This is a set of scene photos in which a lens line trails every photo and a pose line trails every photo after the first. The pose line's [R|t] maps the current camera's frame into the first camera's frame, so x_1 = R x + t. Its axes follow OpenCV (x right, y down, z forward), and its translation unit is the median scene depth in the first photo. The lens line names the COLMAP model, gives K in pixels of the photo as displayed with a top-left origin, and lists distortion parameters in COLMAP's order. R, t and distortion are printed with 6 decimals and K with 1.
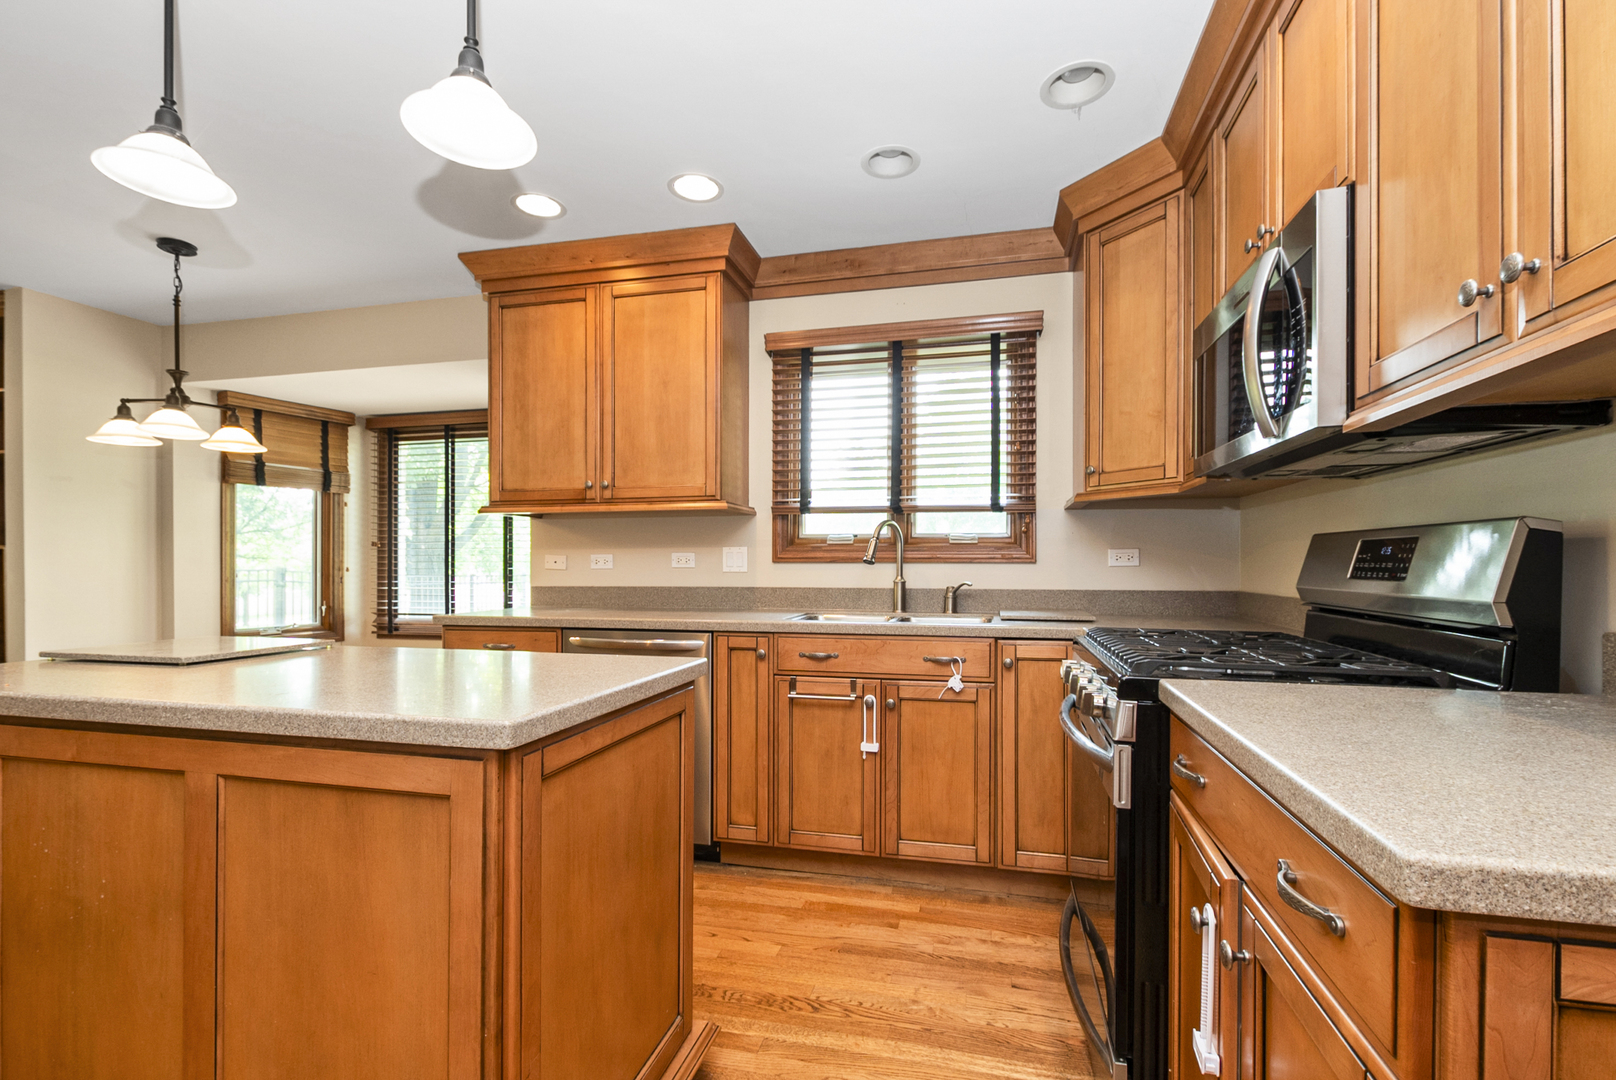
lens RADIAL K [[717.1, 0, 795.2], [0, 717.1, 562.5], [0, 0, 1]] dist [0.006403, -0.002161]
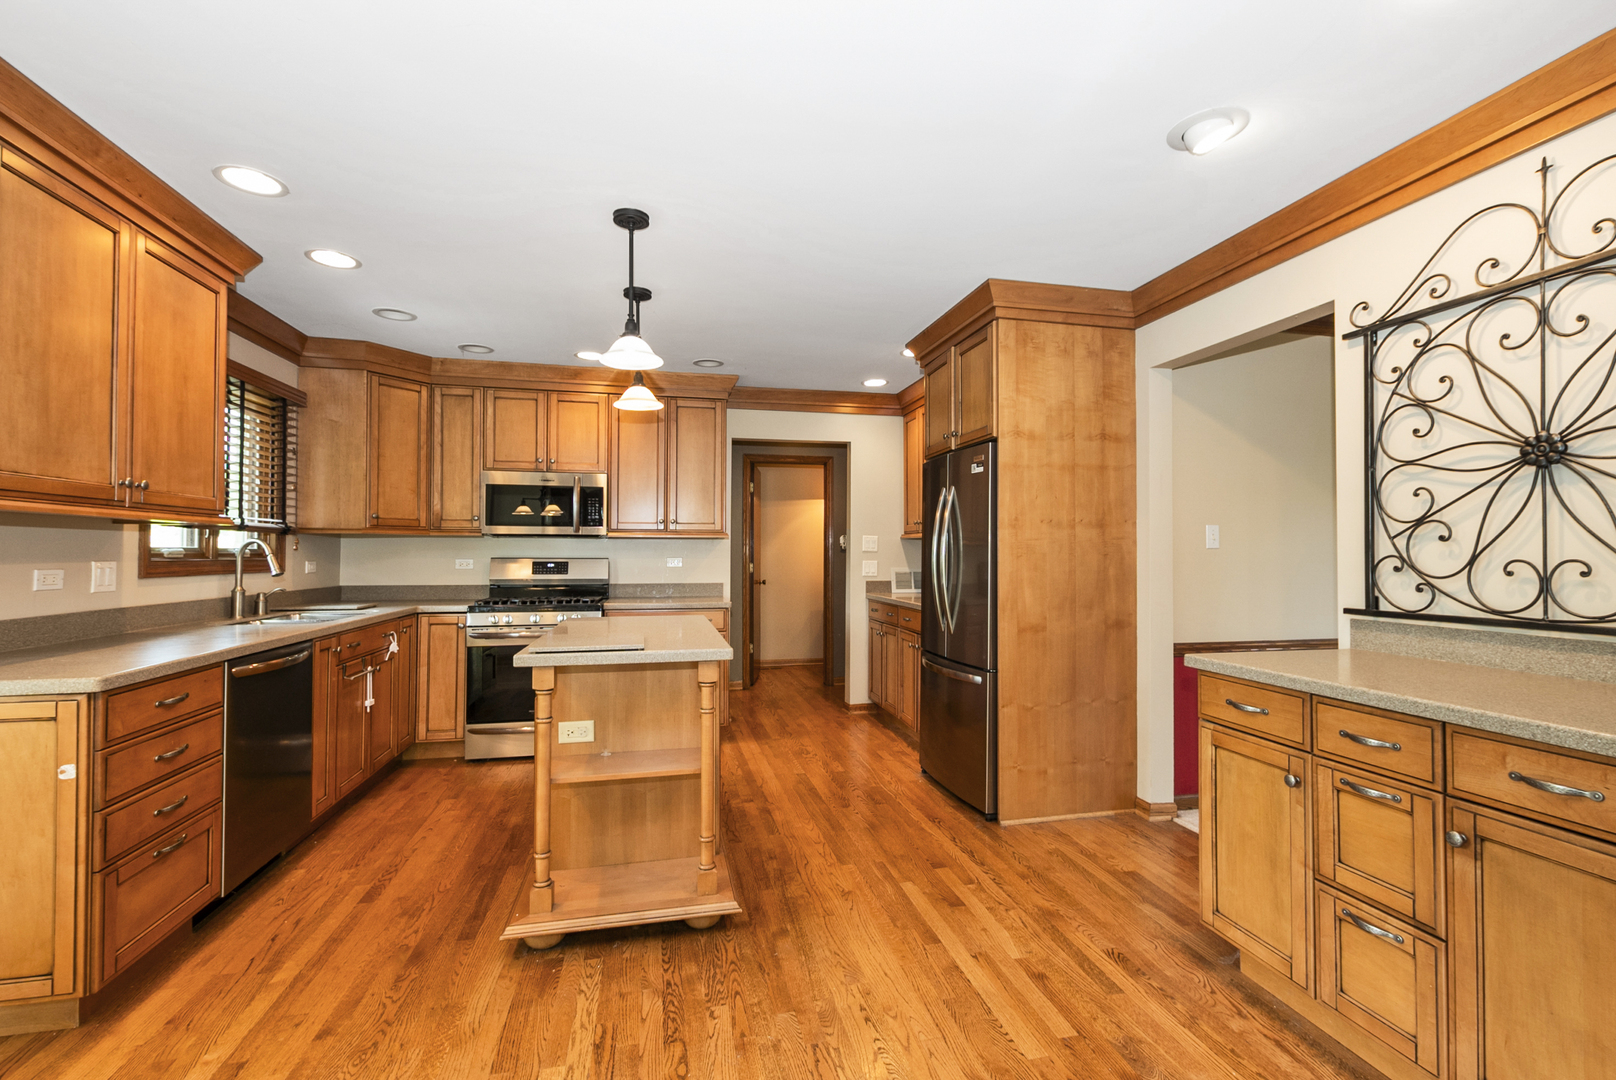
lens RADIAL K [[717.1, 0, 818.7], [0, 717.1, 541.8], [0, 0, 1]] dist [0.006403, -0.002161]
pose [[-0.442969, 0.011068, 0.896468, -1.256544], [-0.005880, 0.999866, -0.015251, -0.038122], [-0.896517, -0.012027, -0.442845, 0.665463]]
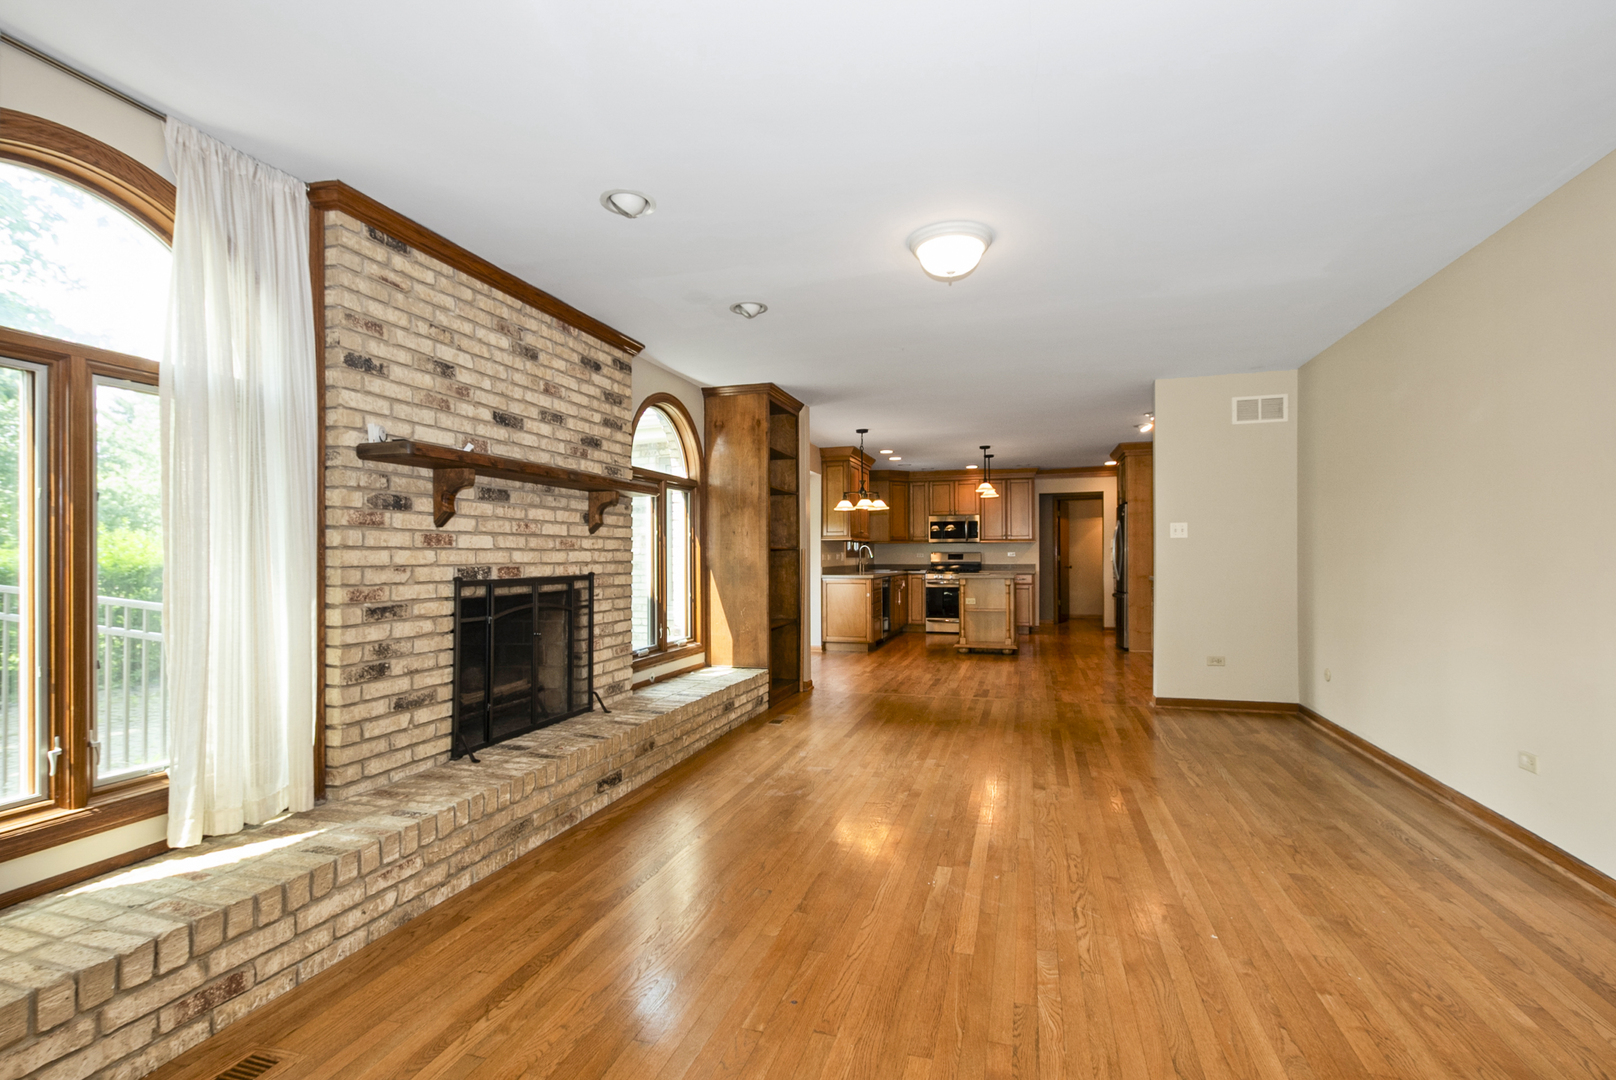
lens RADIAL K [[717.1, 0, 809.7], [0, 717.1, 553.7], [0, 0, 1]] dist [0.006403, -0.002161]
pose [[0.064511, 0.000895, 0.997917, -3.228642], [0.001588, 0.999998, -0.000999, -0.013113], [-0.997916, 0.001649, 0.064510, 0.994186]]
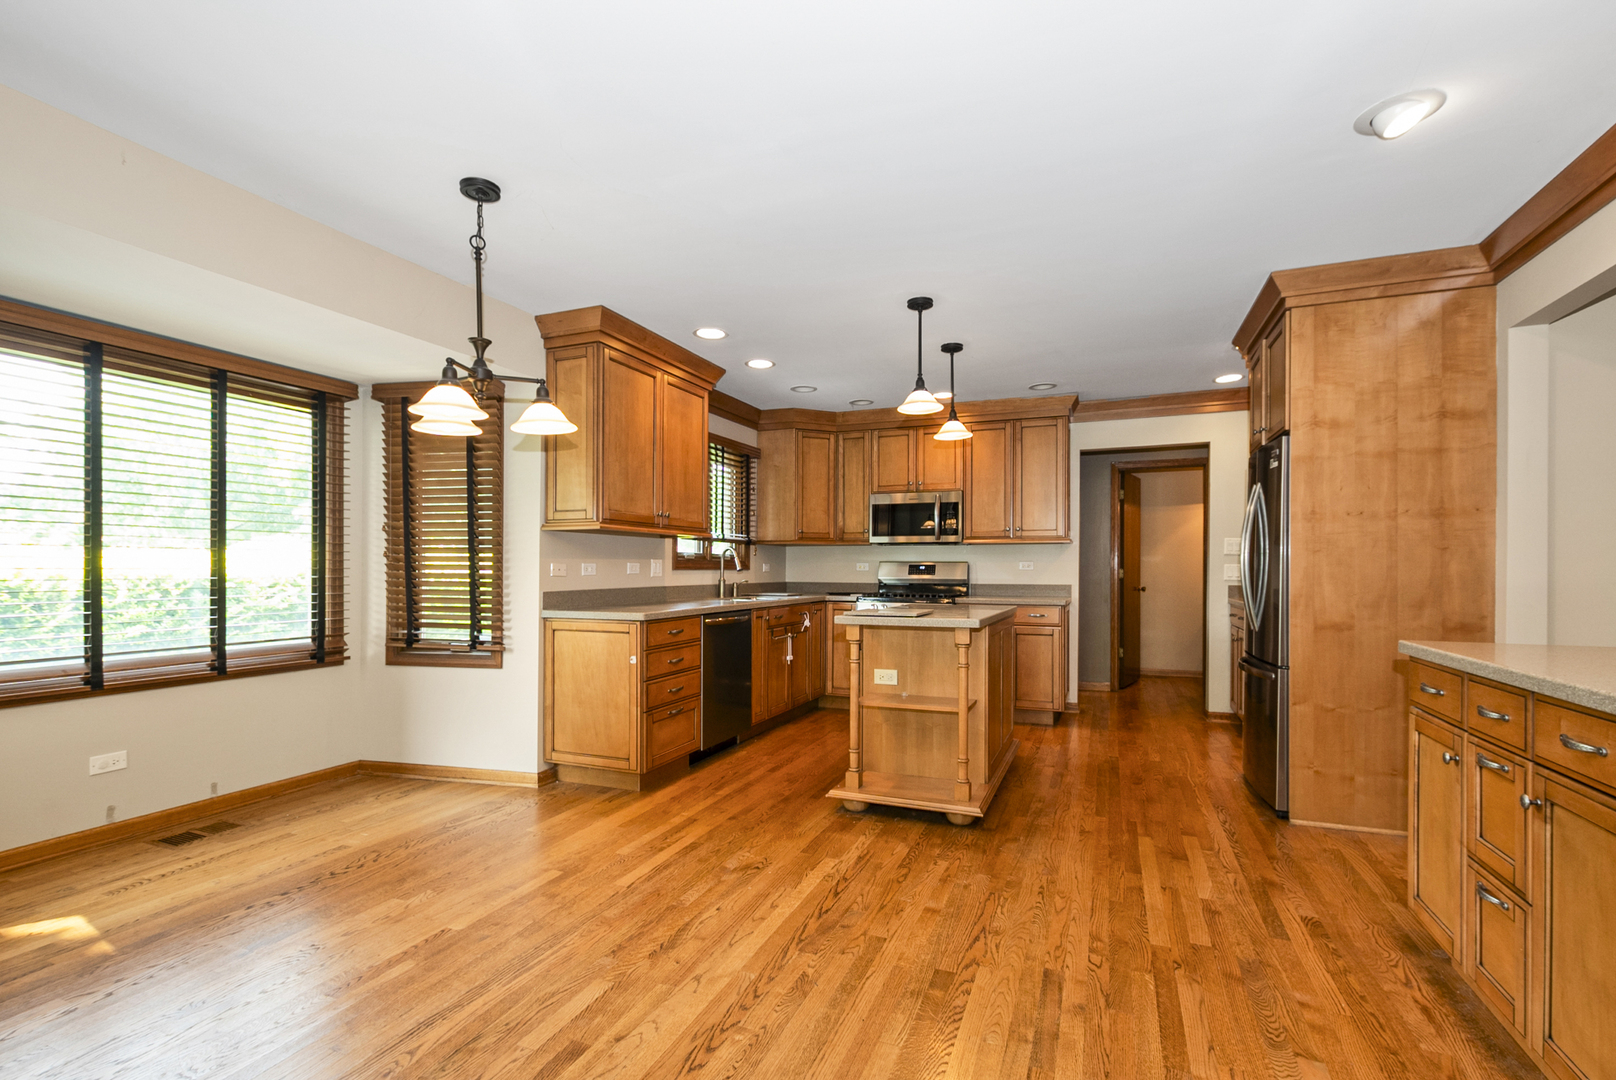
lens RADIAL K [[717.1, 0, 812.3], [0, 717.1, 568.5], [0, 0, 1]] dist [0.006403, -0.002161]
pose [[0.157504, -0.002066, 0.987516, -1.562917], [-0.005347, 0.999981, 0.002945, -0.009023], [-0.987504, -0.005744, 0.157490, 0.481763]]
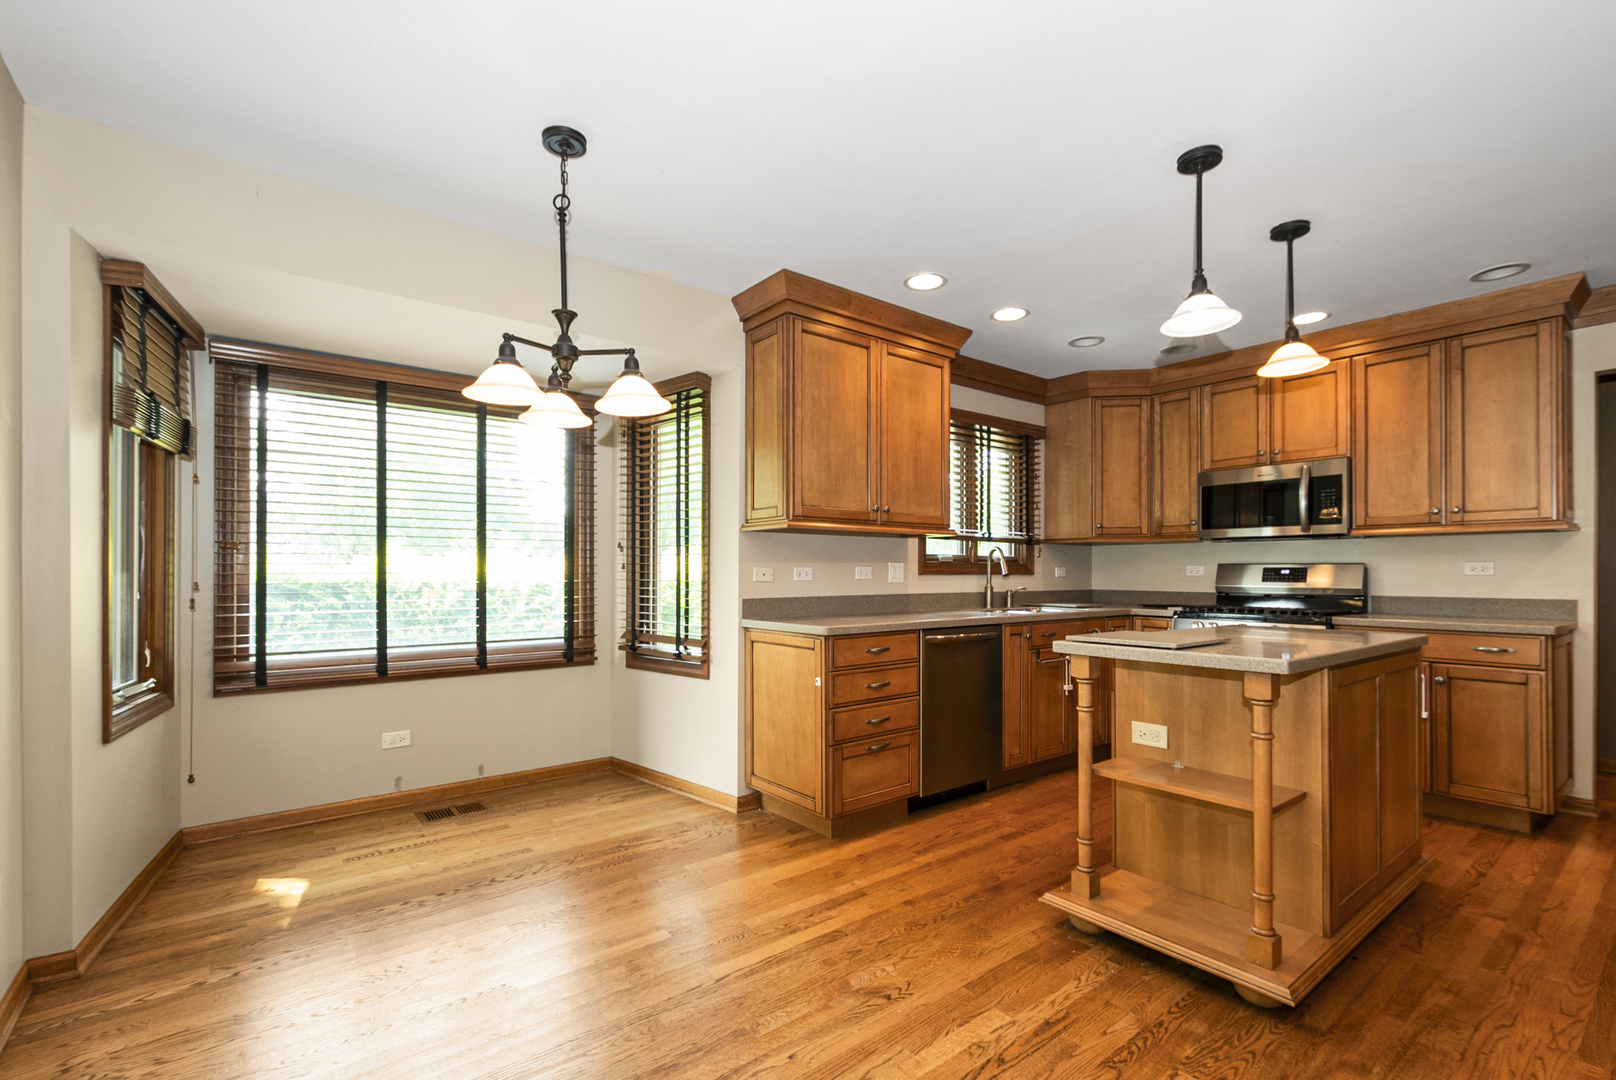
lens RADIAL K [[717.1, 0, 812.3], [0, 717.1, 570.4], [0, 0, 1]] dist [0.006403, -0.002161]
pose [[0.620260, 0.000440, 0.784396, -1.232103], [-0.002435, 0.999996, 0.001365, -0.009467], [-0.784392, -0.002756, 0.620259, 0.350418]]
